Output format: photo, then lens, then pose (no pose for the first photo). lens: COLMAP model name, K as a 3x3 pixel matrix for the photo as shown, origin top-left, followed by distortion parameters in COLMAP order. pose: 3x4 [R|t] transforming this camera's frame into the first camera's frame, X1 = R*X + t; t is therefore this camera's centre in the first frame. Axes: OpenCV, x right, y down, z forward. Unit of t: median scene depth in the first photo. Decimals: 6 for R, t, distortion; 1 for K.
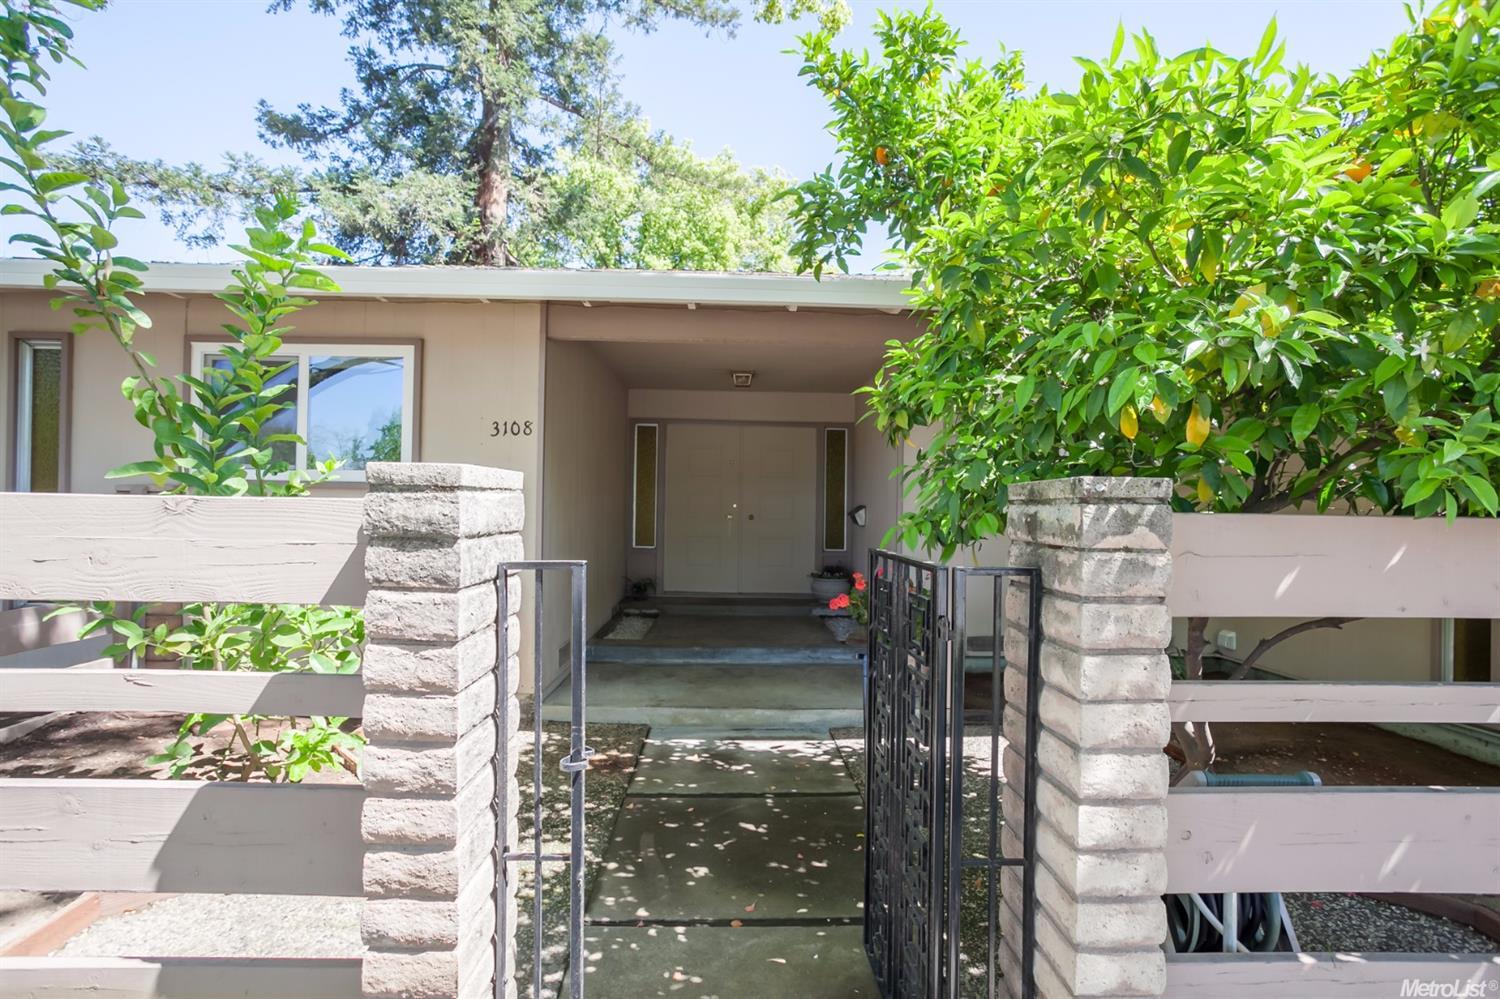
lens RADIAL K [[710.7, 0, 750.0], [0, 710.7, 499.5], [0, 0, 1]] dist [-0.000097, 0.000073]
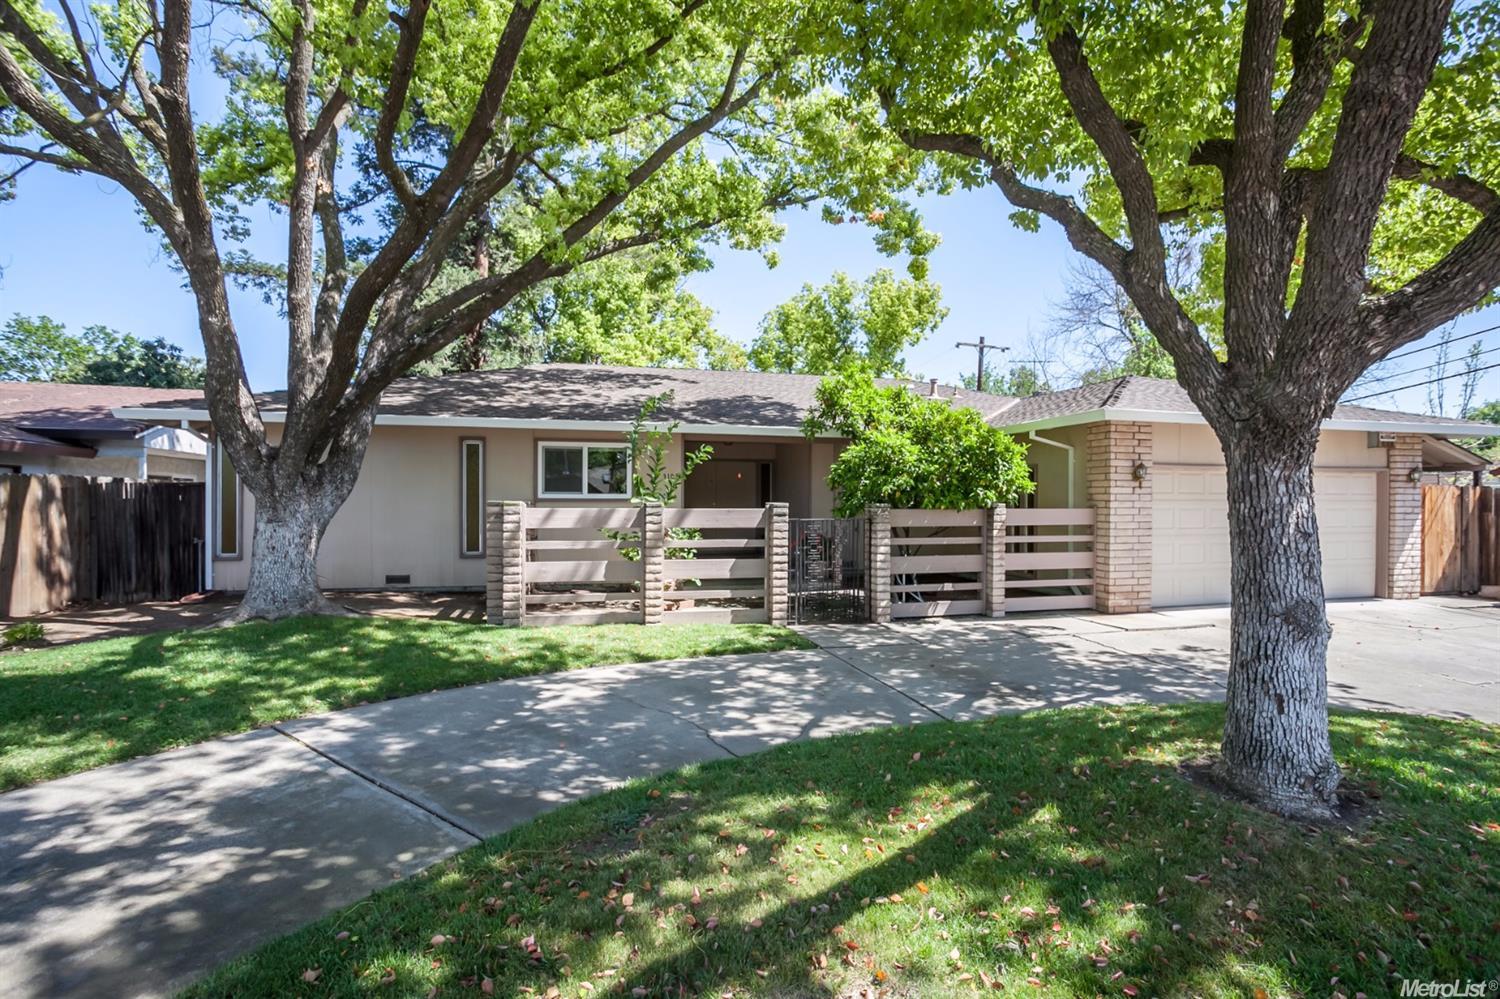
lens RADIAL K [[710.7, 0, 750.0], [0, 710.7, 499.5], [0, 0, 1]] dist [-0.000097, 0.000073]
pose [[0.976062, -0.003005, 0.217470, -1.782624], [0.002446, 0.999993, 0.002840, -0.093191], [-0.217477, -0.002240, 0.976063, -4.364642]]
